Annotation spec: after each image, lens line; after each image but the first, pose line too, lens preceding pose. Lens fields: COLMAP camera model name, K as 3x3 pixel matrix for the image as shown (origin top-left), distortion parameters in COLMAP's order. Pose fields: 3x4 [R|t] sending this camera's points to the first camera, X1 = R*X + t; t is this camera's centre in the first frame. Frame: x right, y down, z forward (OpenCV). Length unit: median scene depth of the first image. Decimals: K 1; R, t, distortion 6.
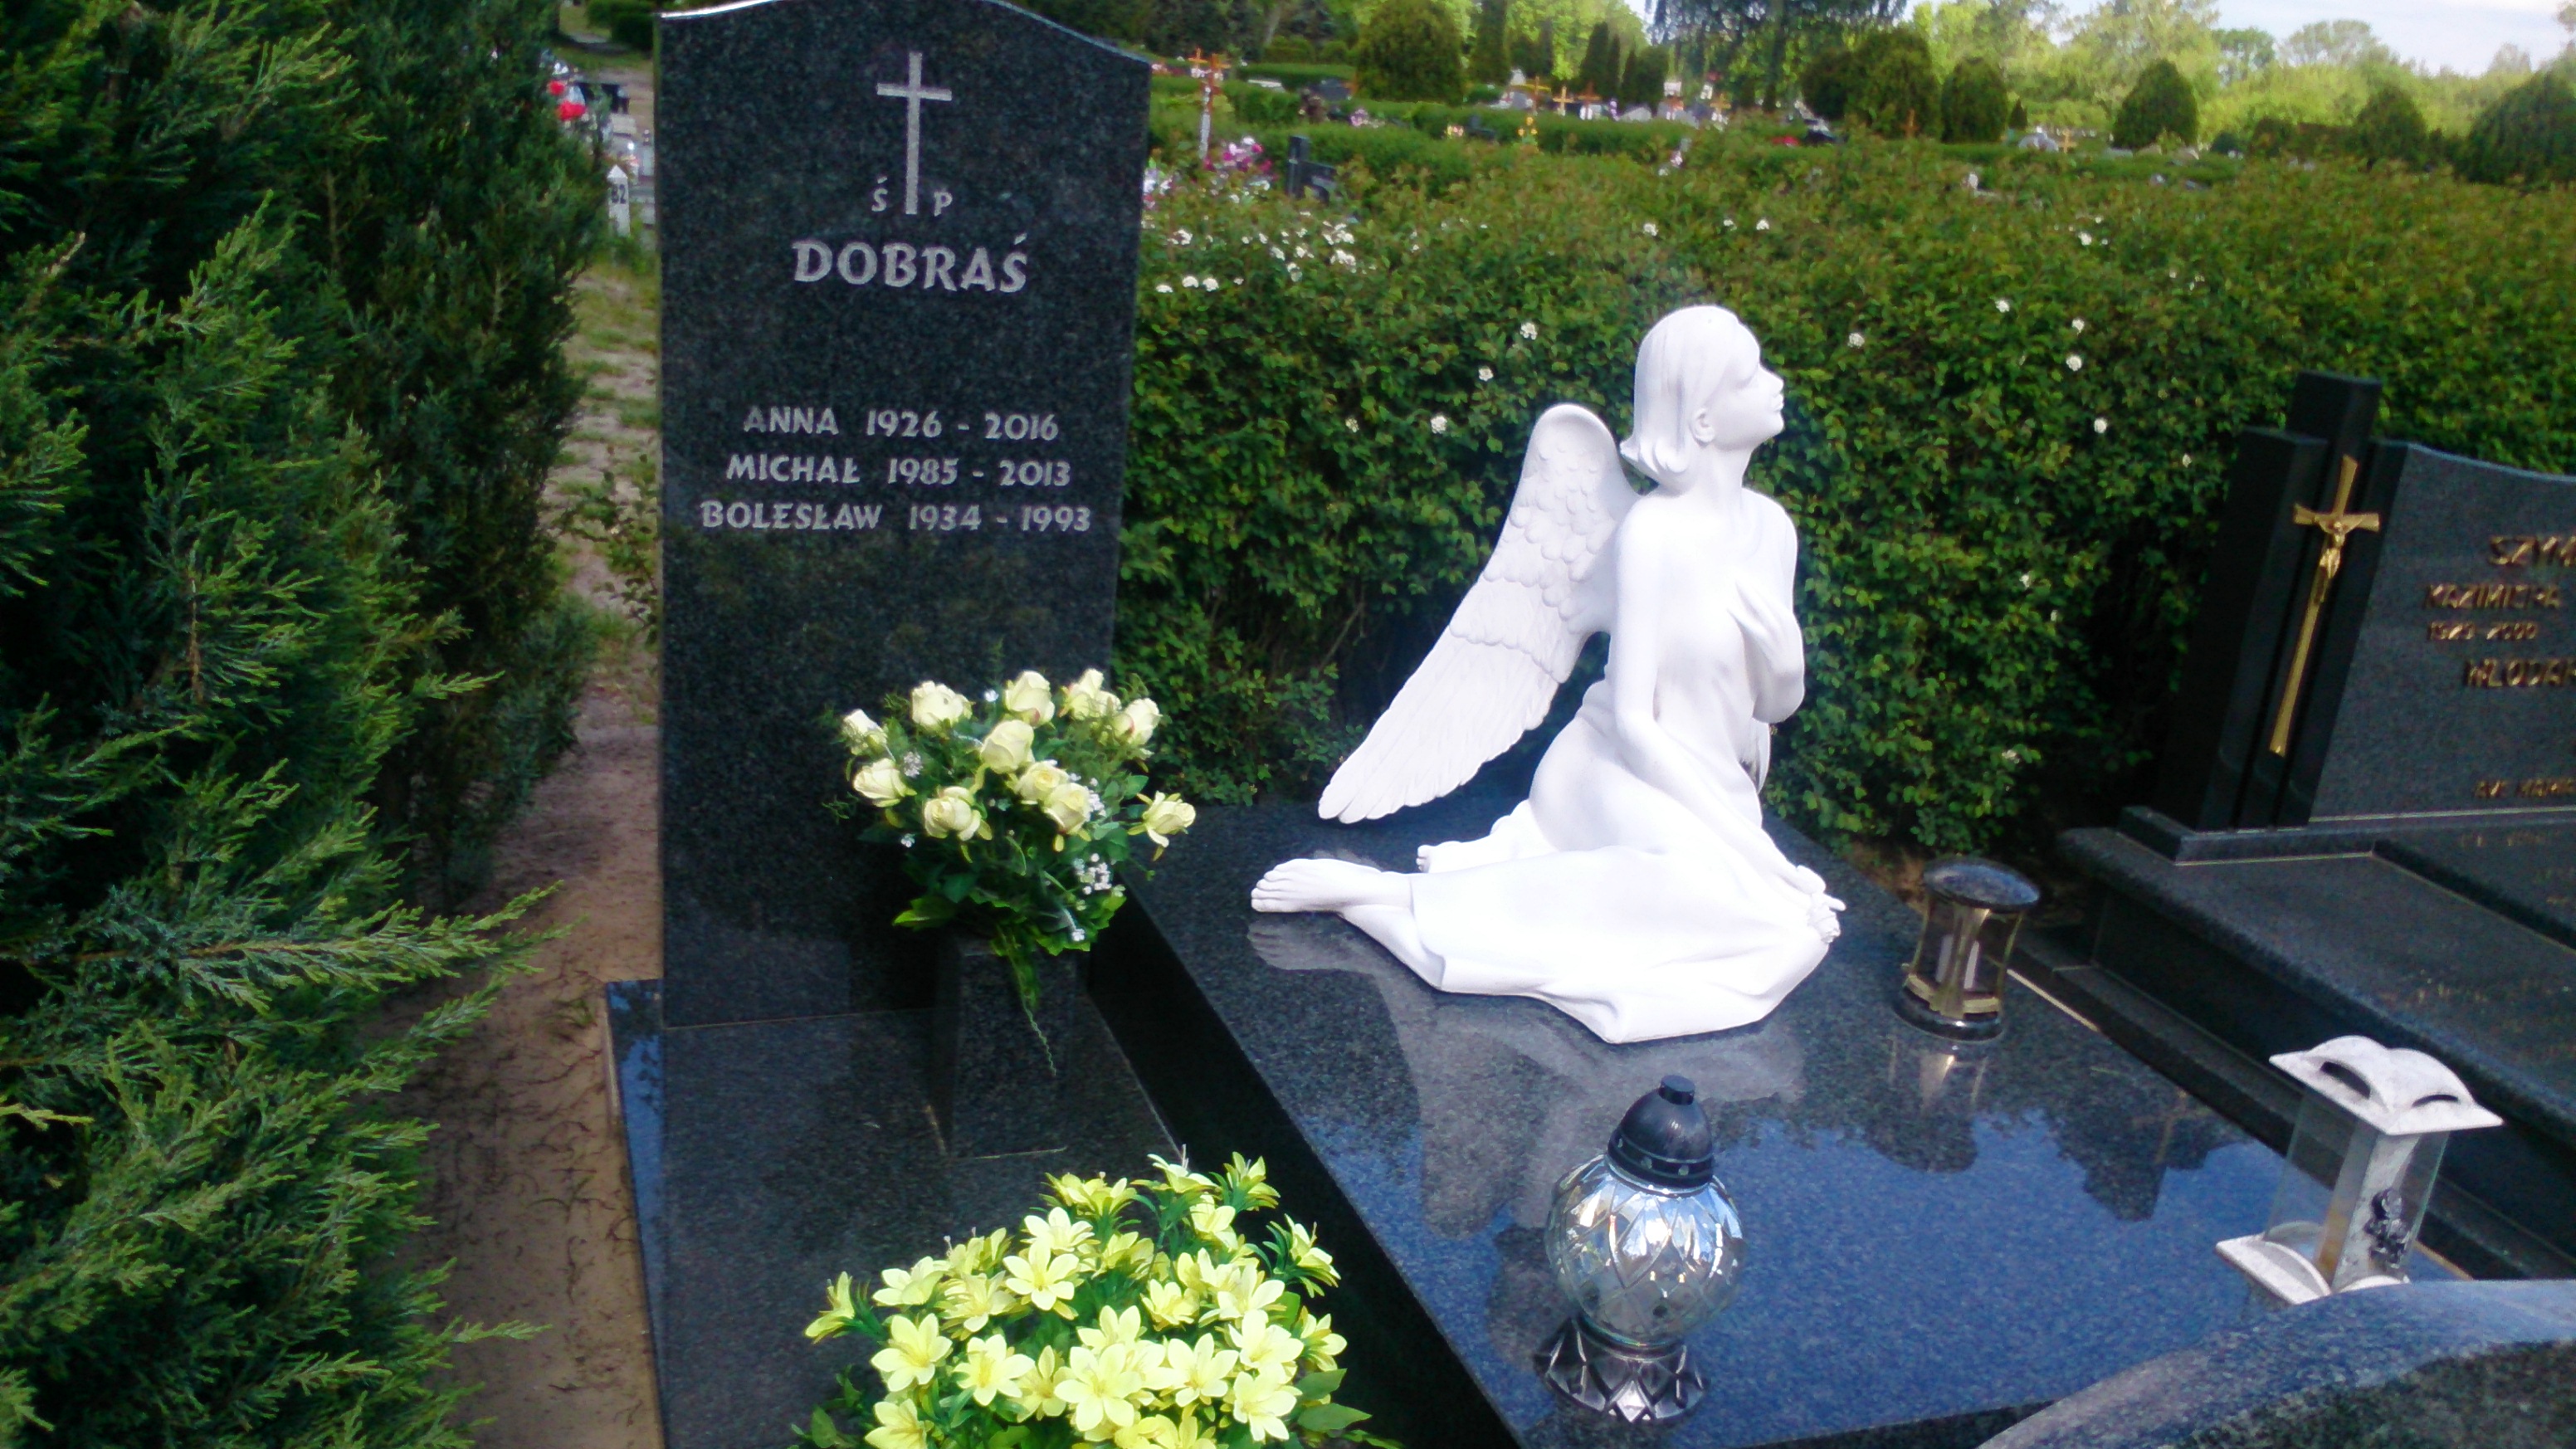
lens RADIAL K [[2095.6, 0, 1288.0], [0, 2095.6, 724.5], [0, 0, 1]] dist [0.001531, -0.047130]
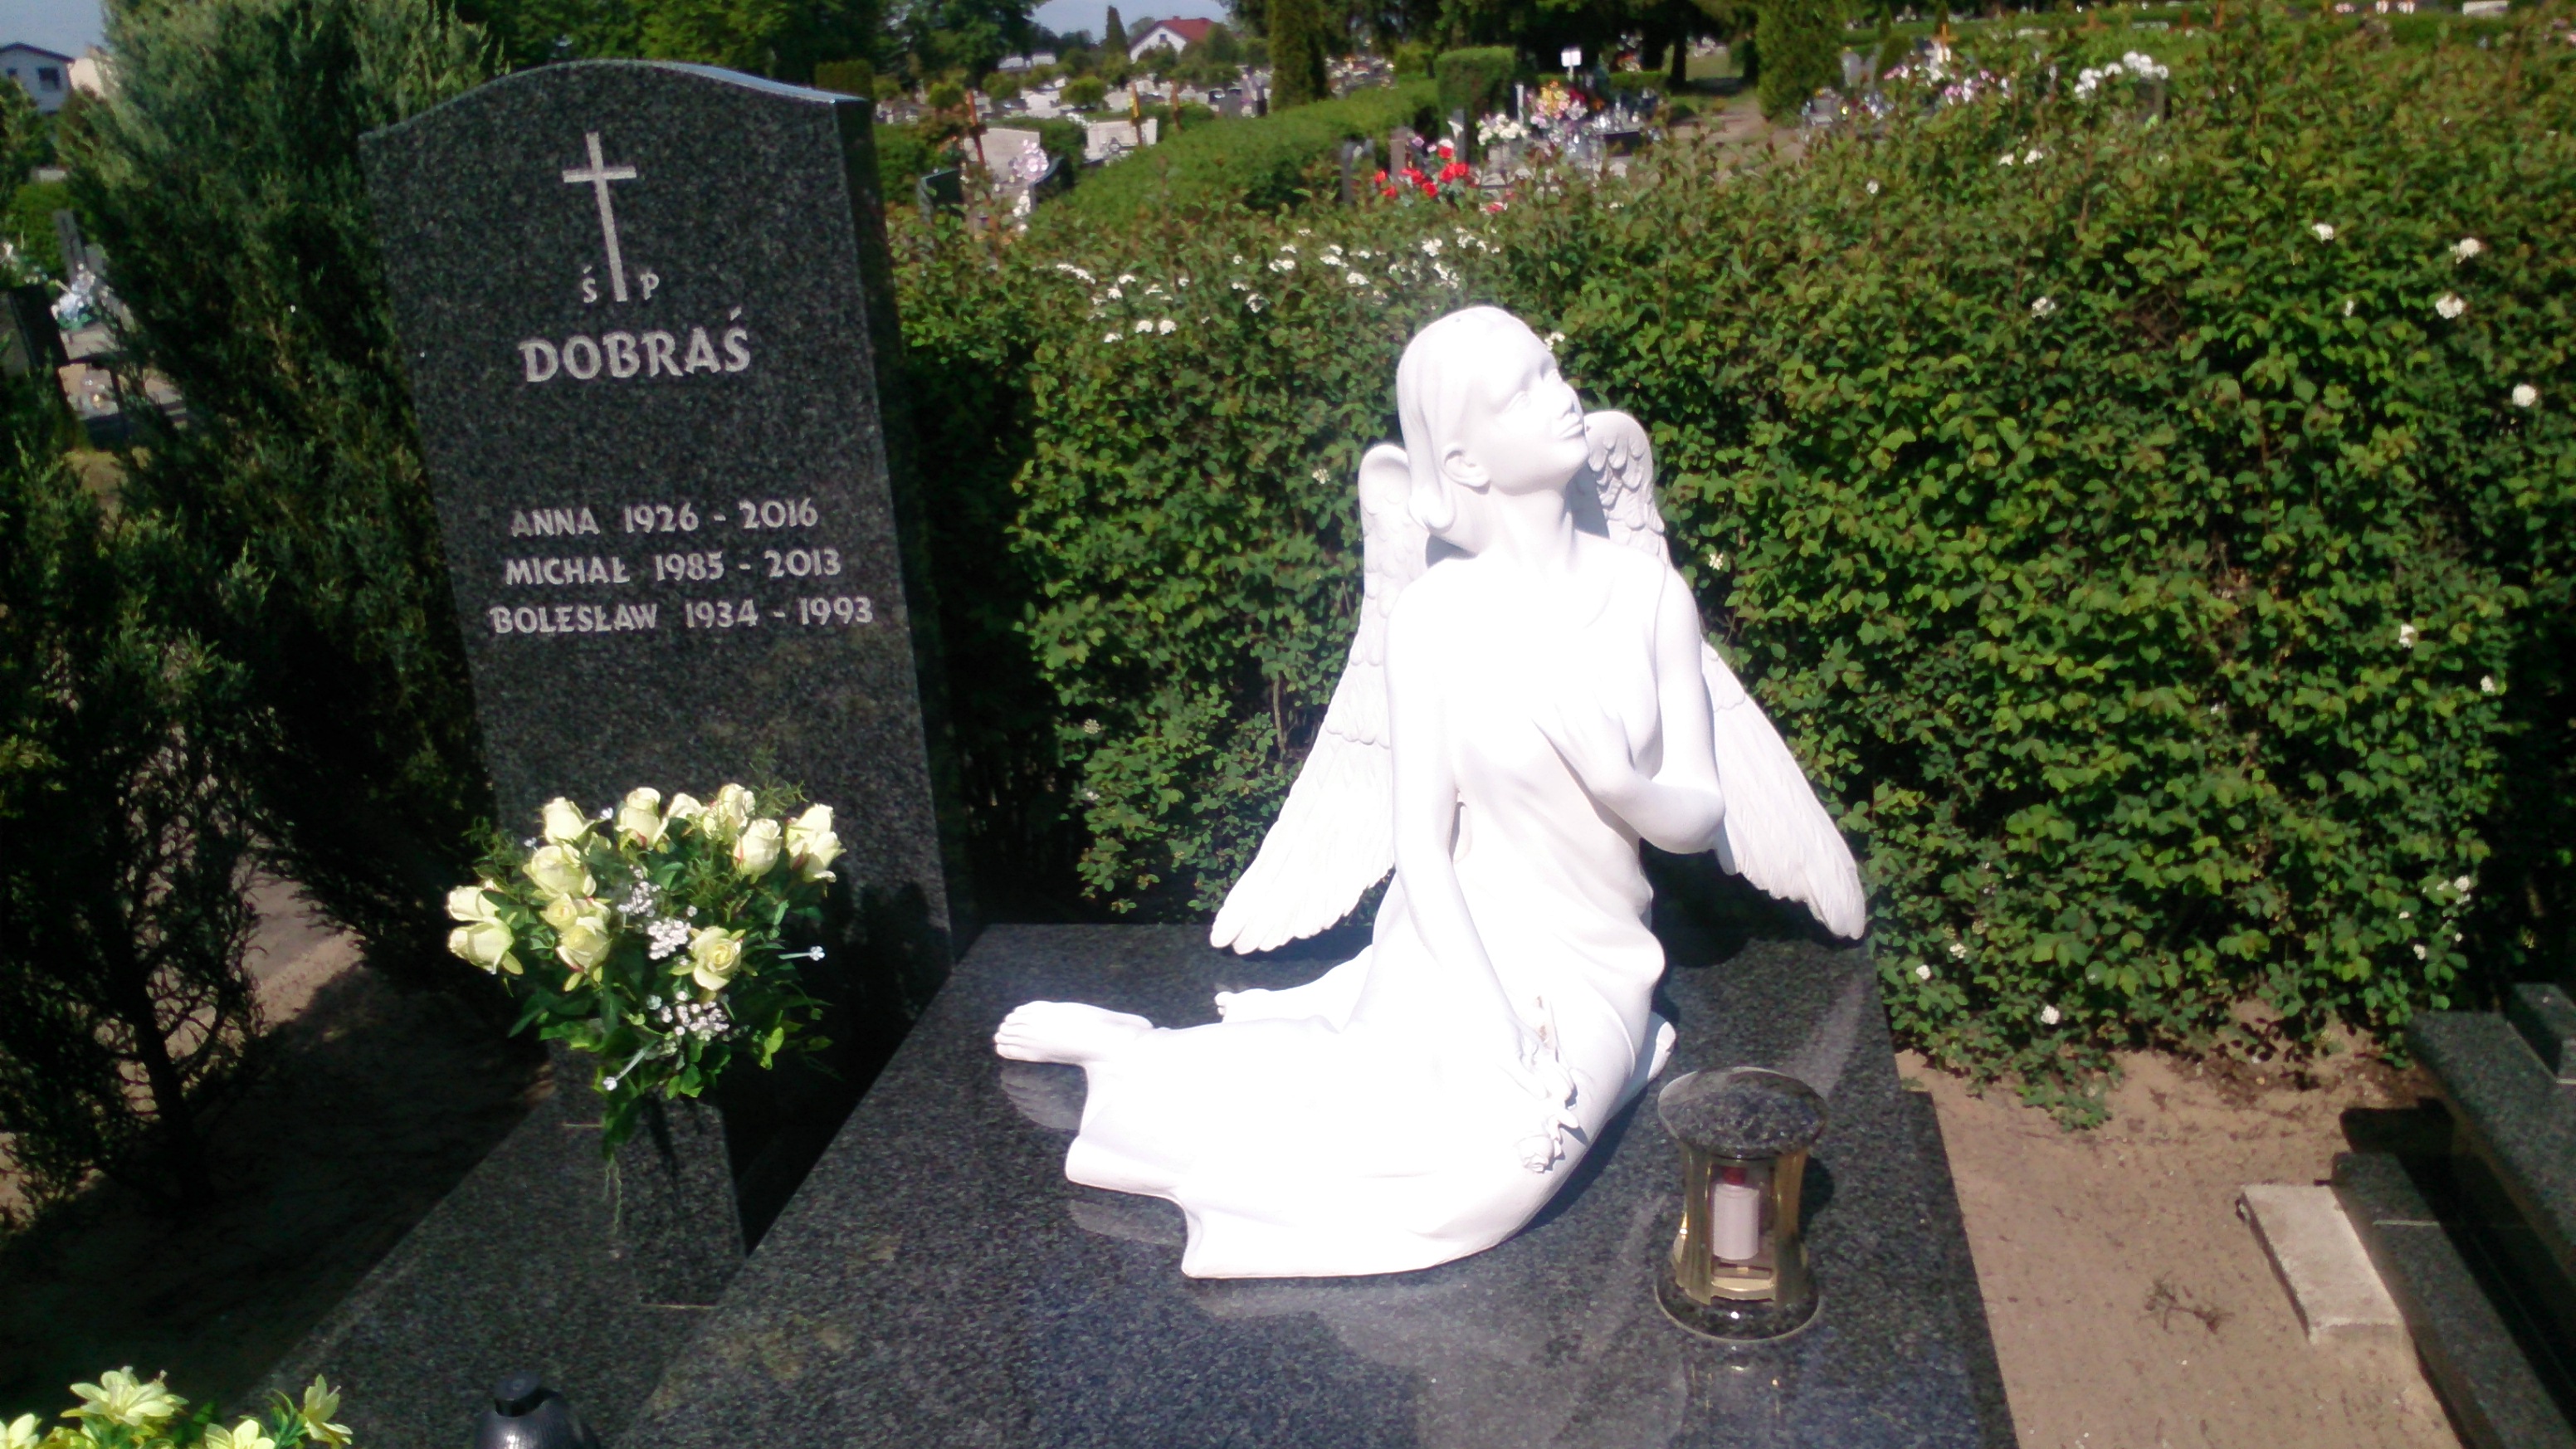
lens RADIAL K [[2095.6, 0, 1288.0], [0, 2095.6, 724.5], [0, 0, 1]] dist [0.001531, -0.047130]
pose [[0.855693, 0.000614, -0.517483, 0.557282], [-0.006698, 0.999929, -0.009890, -0.042743], [0.517440, 0.011929, 0.855636, 0.336290]]
